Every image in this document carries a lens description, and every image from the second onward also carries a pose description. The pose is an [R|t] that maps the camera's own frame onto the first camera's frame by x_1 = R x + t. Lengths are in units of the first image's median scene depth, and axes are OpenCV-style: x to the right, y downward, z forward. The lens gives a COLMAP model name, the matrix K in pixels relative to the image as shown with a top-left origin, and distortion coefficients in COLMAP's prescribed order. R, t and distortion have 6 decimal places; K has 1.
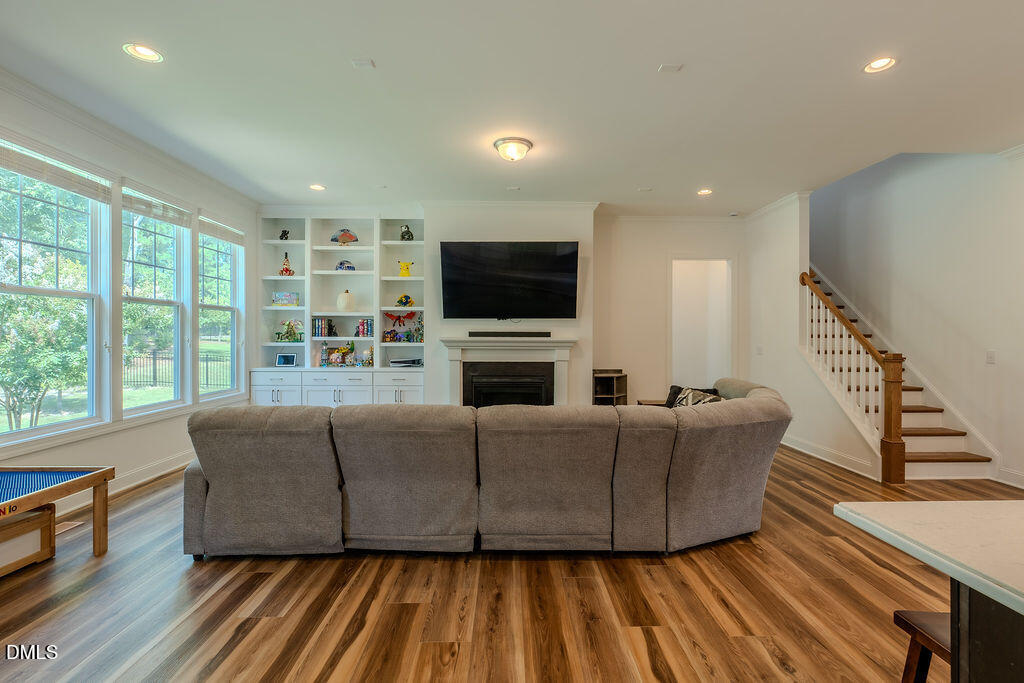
lens RADIAL K [[464.4, 0, 515.4], [0, 464.4, 338.6], [0, 0, 1]] dist [-0.004157, -0.000513]
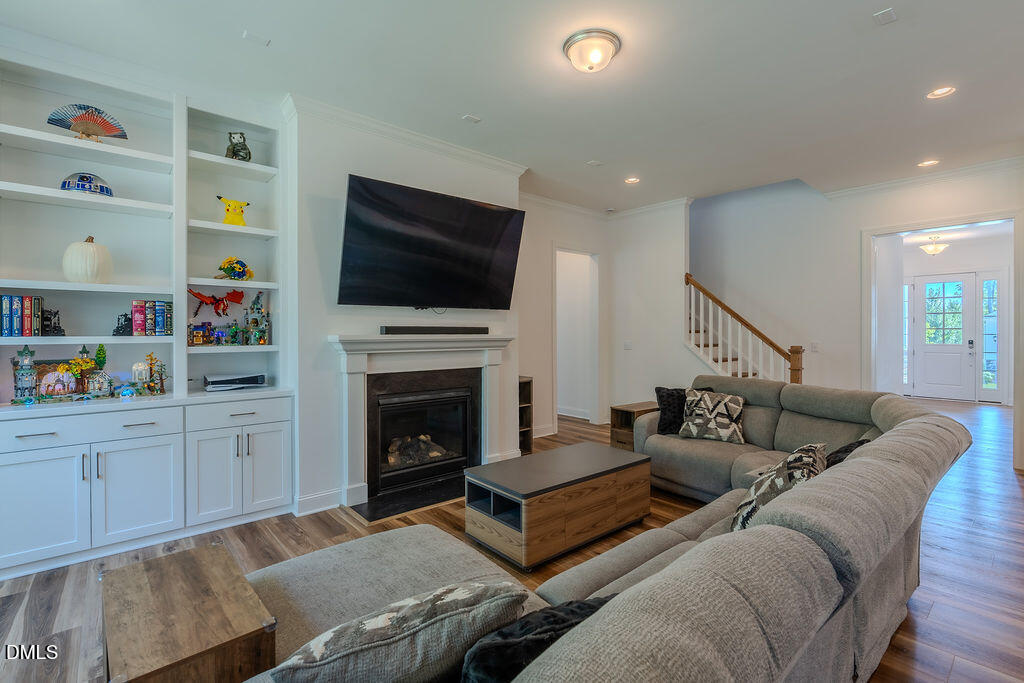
lens RADIAL K [[464.4, 0, 512.7], [0, 464.4, 335.7], [0, 0, 1]] dist [-0.004157, -0.000513]
pose [[0.764971, -0.008912, 0.644003, -0.343485], [0.008172, 0.999958, 0.004131, -0.002853], [-0.644013, 0.002103, 0.765011, 0.372103]]
